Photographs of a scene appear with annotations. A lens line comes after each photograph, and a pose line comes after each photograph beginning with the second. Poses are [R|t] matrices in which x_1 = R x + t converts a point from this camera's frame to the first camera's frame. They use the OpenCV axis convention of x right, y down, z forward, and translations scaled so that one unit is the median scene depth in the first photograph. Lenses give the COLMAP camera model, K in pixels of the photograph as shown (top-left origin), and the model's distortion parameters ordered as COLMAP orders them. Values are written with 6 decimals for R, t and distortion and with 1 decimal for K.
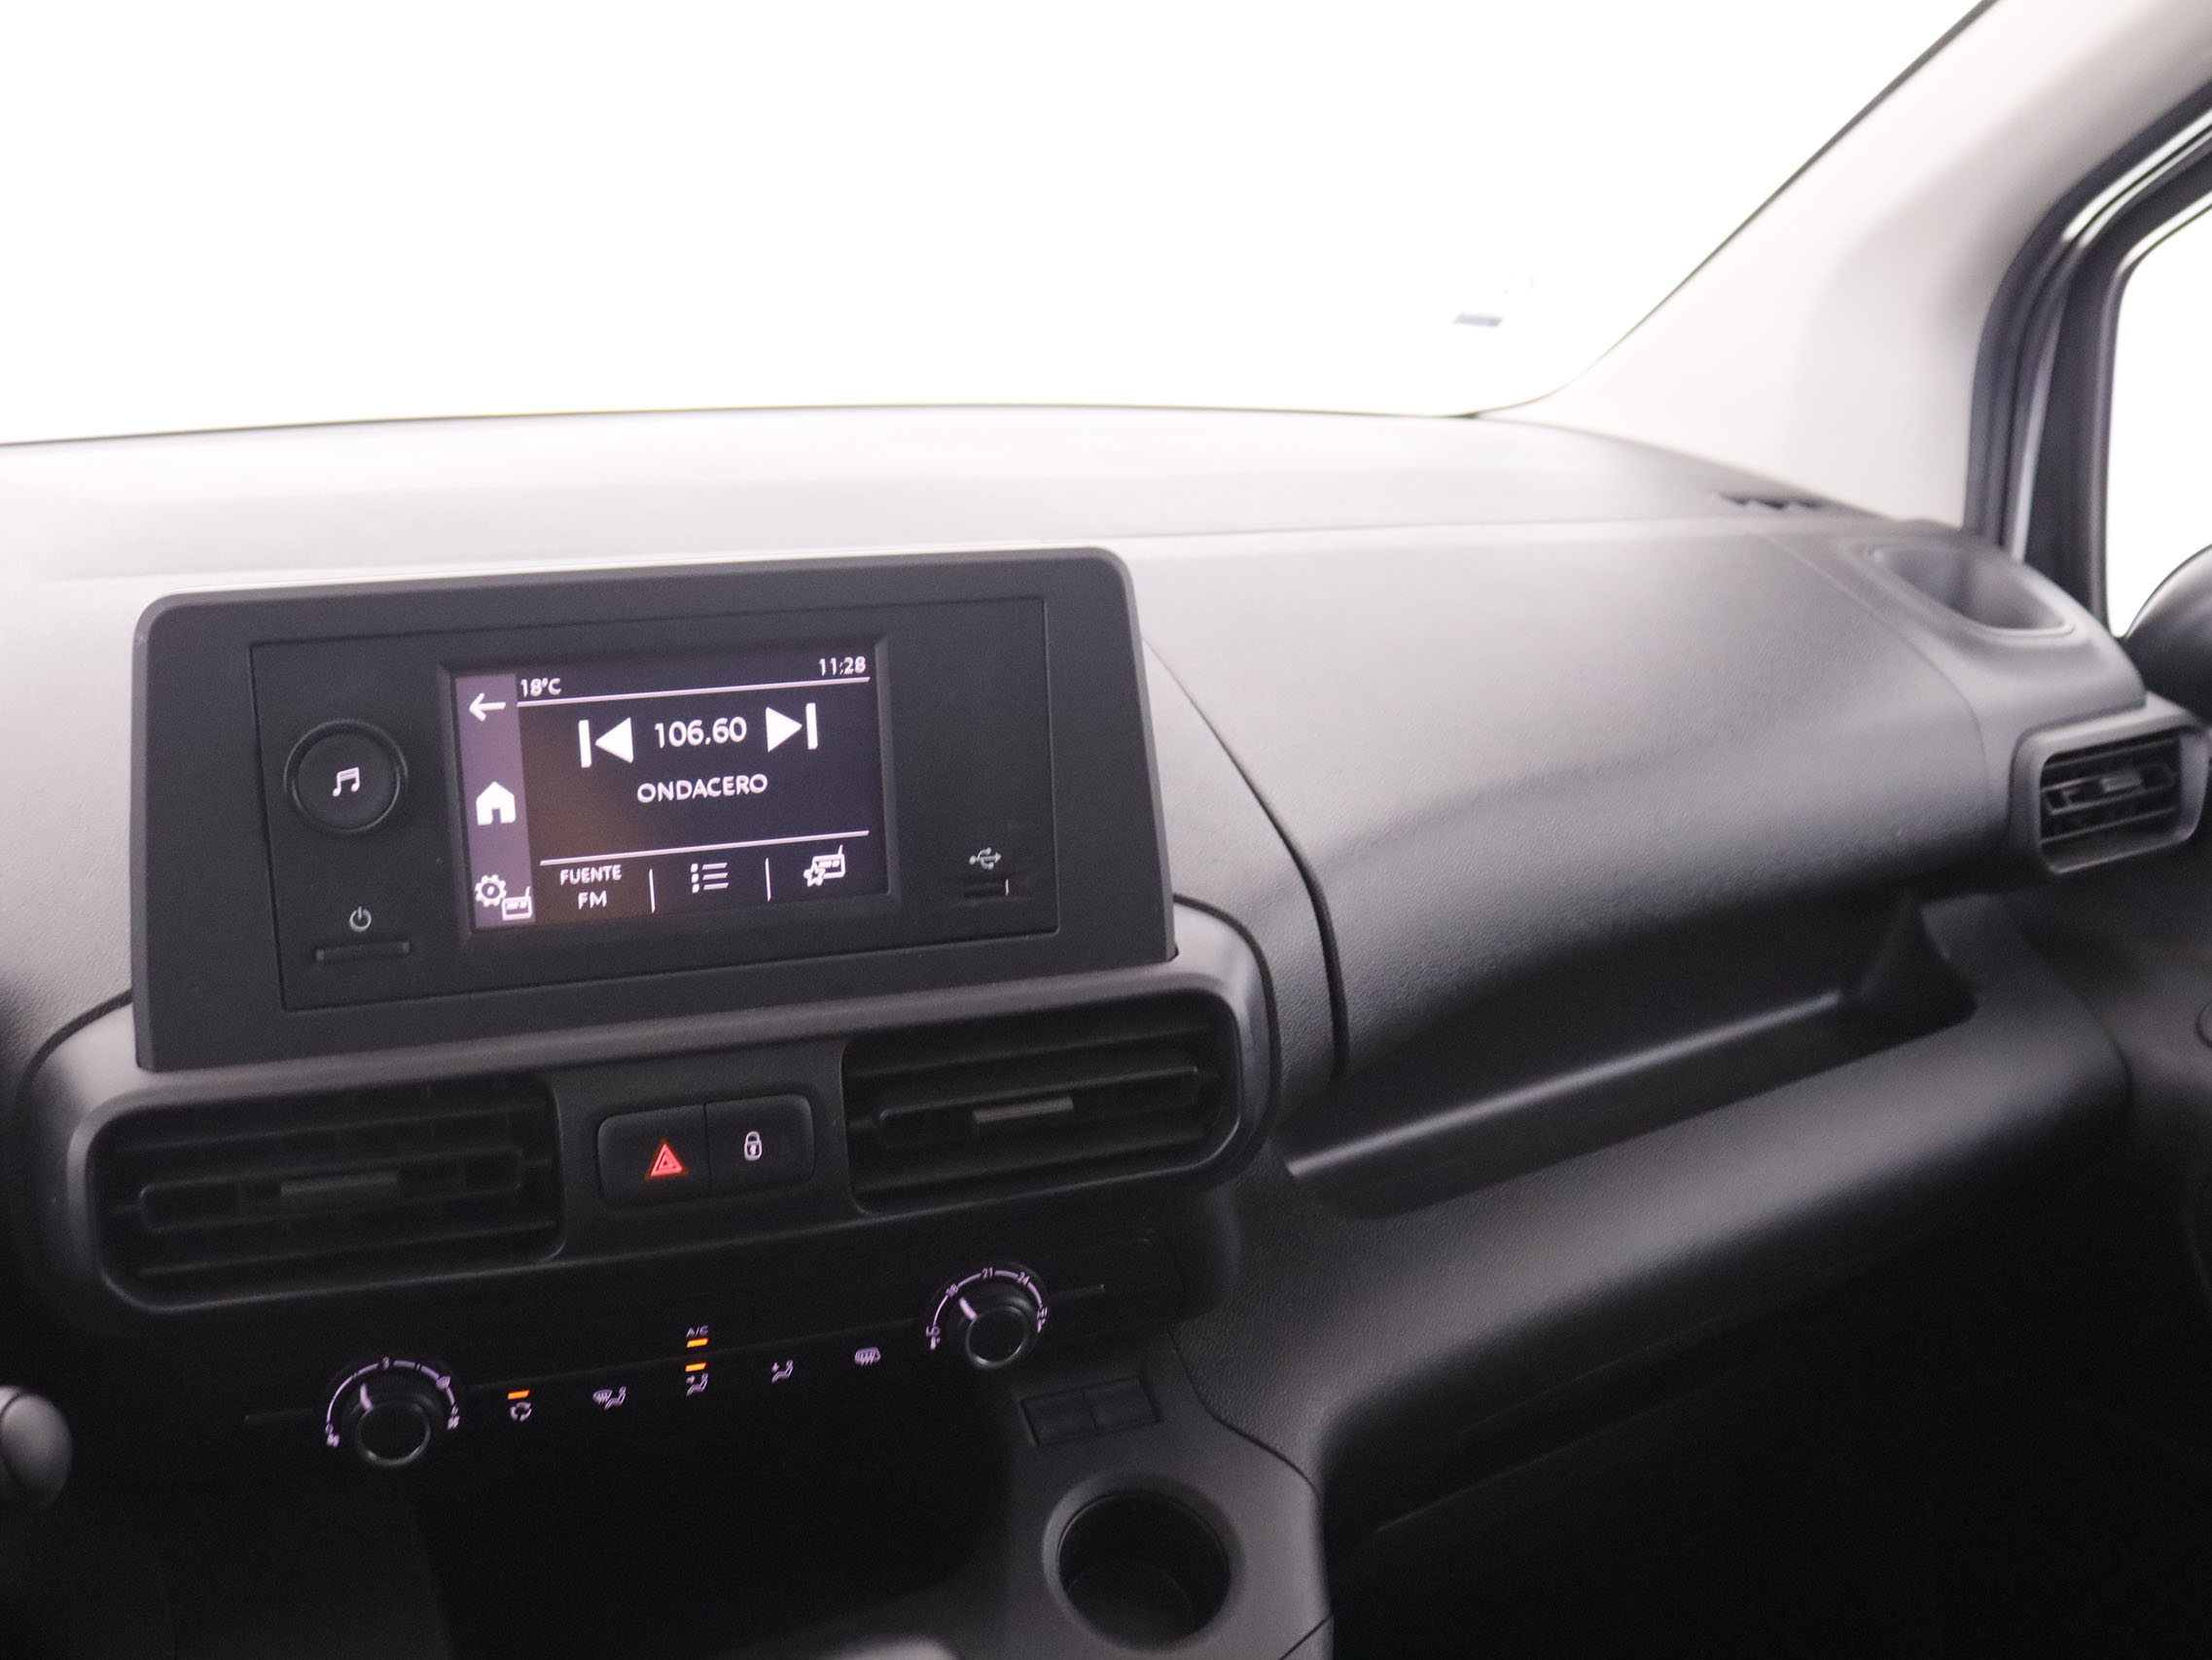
lens RADIAL K [[2001.1, 0, 1115.2], [0, 2001.1, 824.5], [0, 0, 1]] dist [-0.159663, 0.098720]
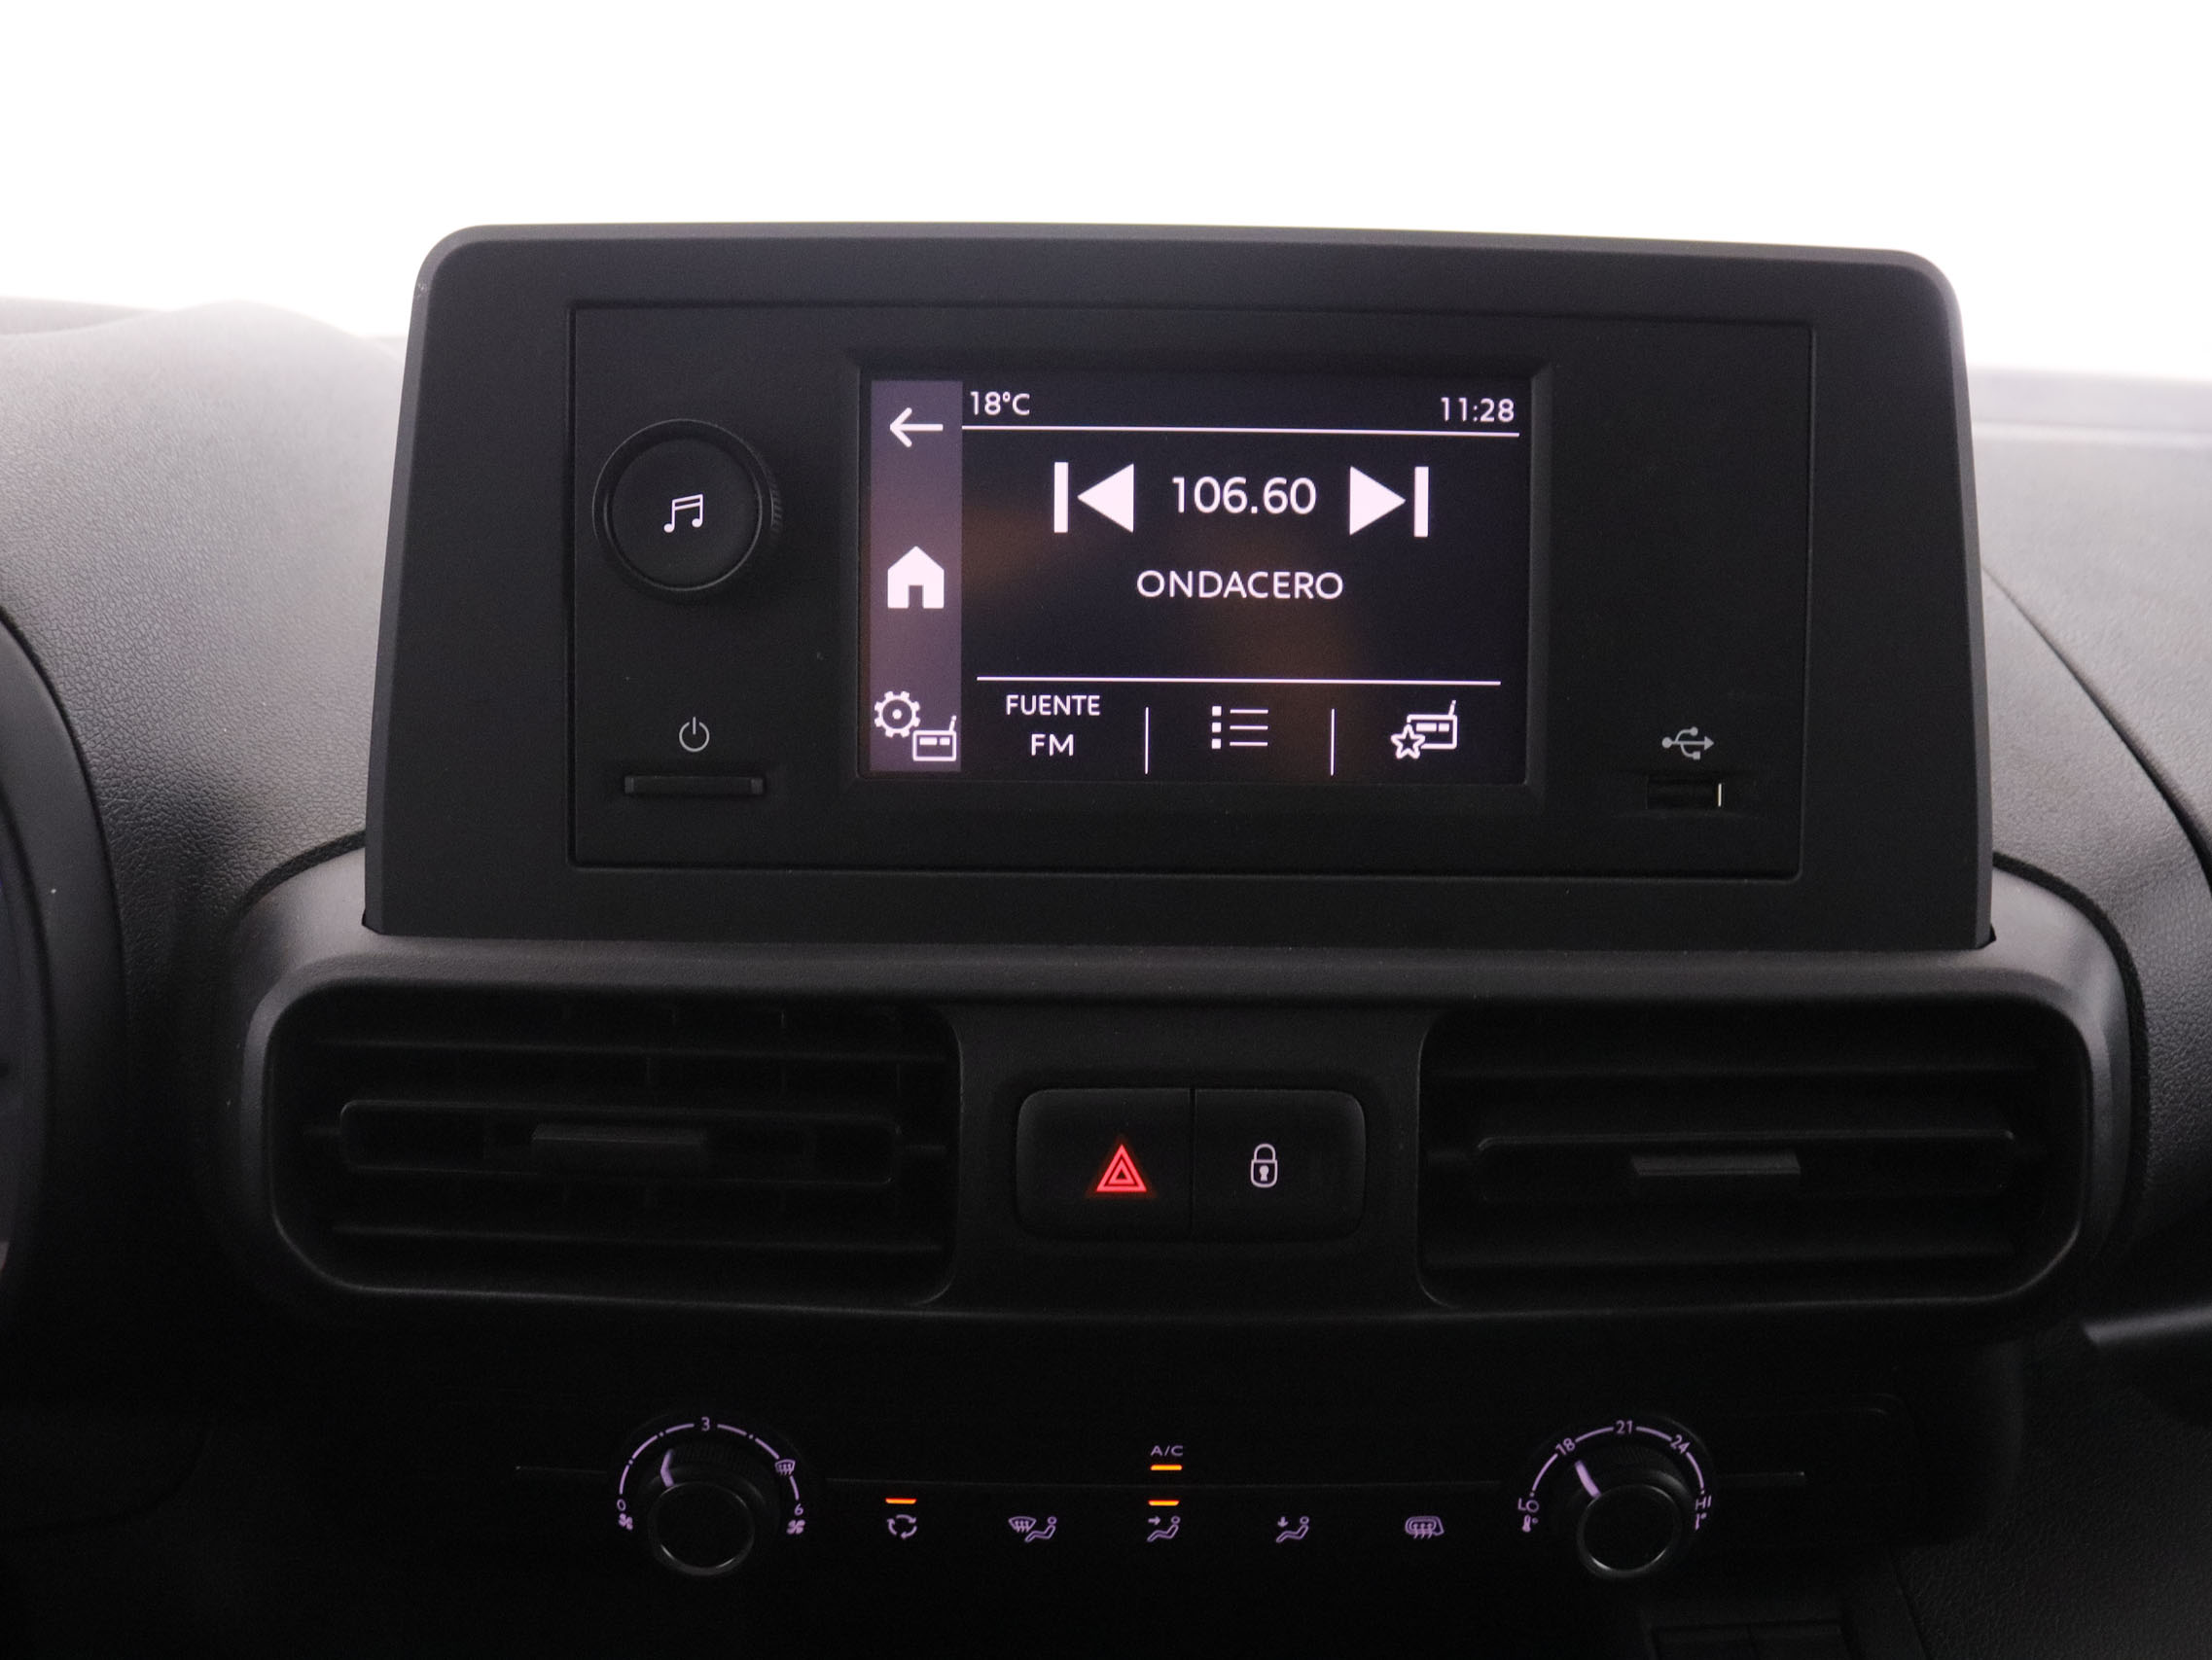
lens RADIAL K [[2001.1, 0, 1107.6], [0, 2001.1, 817.3], [0, 0, 1]] dist [-0.159663, 0.098720]
pose [[0.942633, 0.073352, -0.325674, -0.034379], [-0.093233, 0.994588, -0.045841, 0.084324], [0.320549, 0.073575, 0.944370, 0.380157]]
